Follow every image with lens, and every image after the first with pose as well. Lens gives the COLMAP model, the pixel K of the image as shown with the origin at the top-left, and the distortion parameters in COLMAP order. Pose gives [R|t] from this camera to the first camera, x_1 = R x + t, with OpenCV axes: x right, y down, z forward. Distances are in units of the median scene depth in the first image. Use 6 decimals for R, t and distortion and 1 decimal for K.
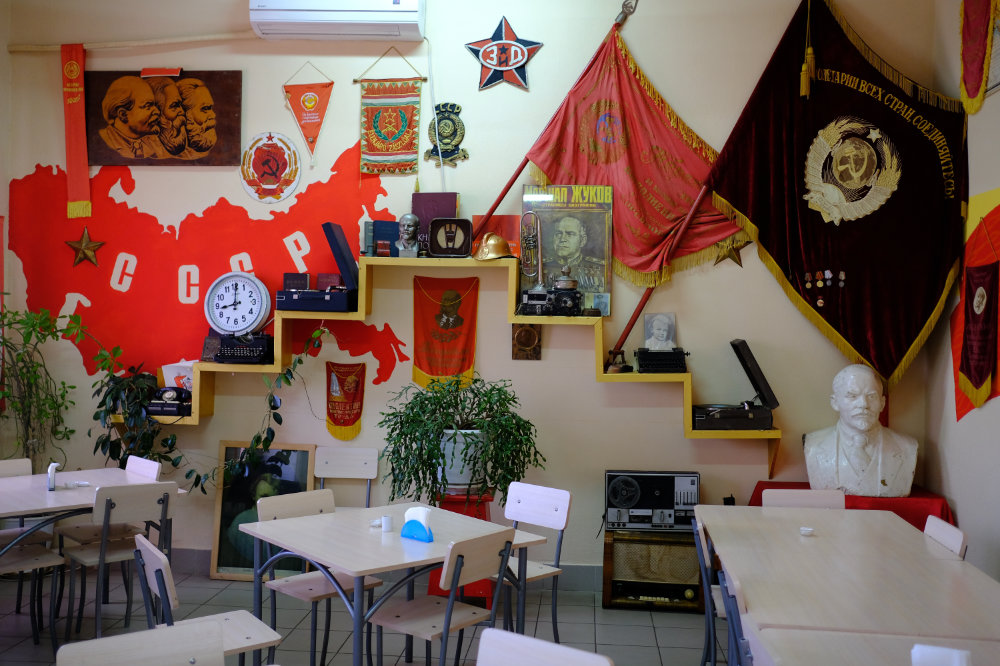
lens RADIAL K [[954.9, 0, 501.4], [0, 954.9, 328.8], [0, 0, 1]] dist [-0.035407, 0.000000]
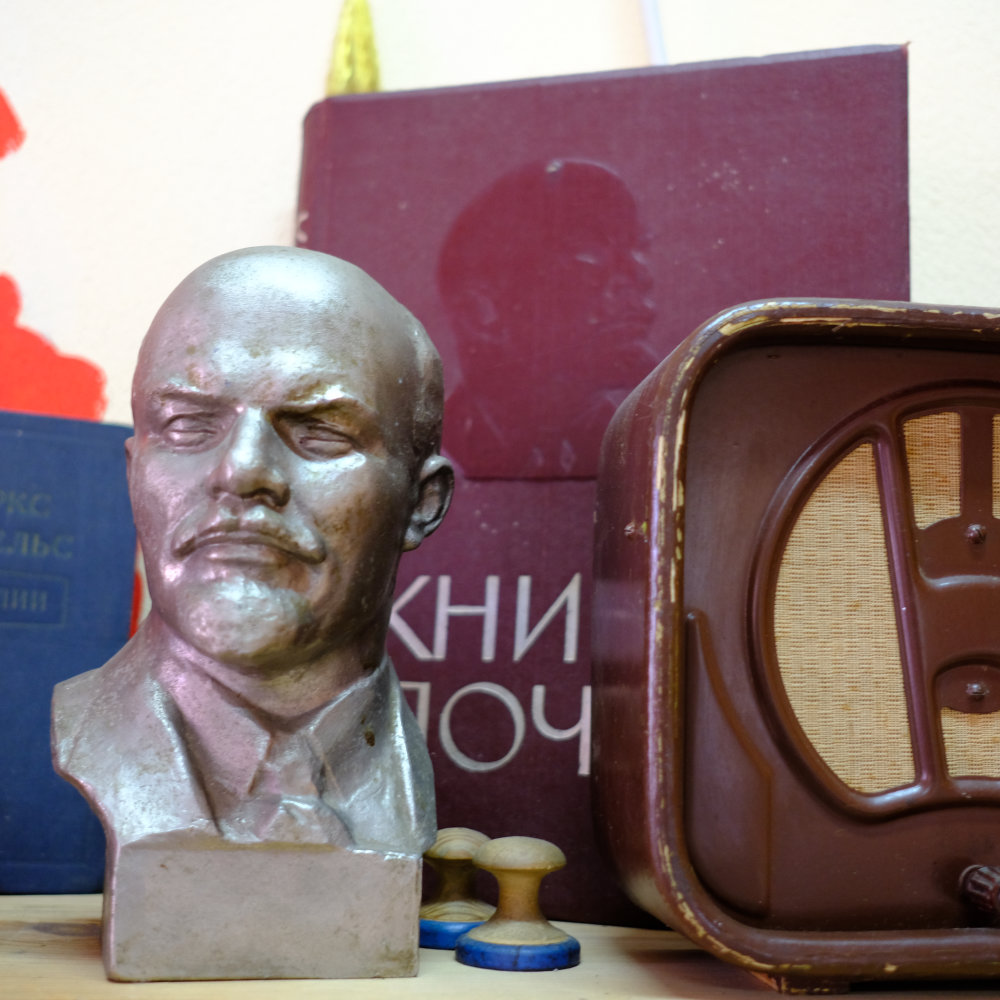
lens RADIAL K [[1395.0, 0, 500.4], [0, 1395.0, 500.5], [0, 0, 1]] dist [-0.097708, 0.000000]
pose [[0.989435, 0.020293, 0.143550, -0.091902], [0.000414, 0.989756, -0.142772, -0.086591], [-0.144977, 0.141323, 0.979290, 0.870614]]
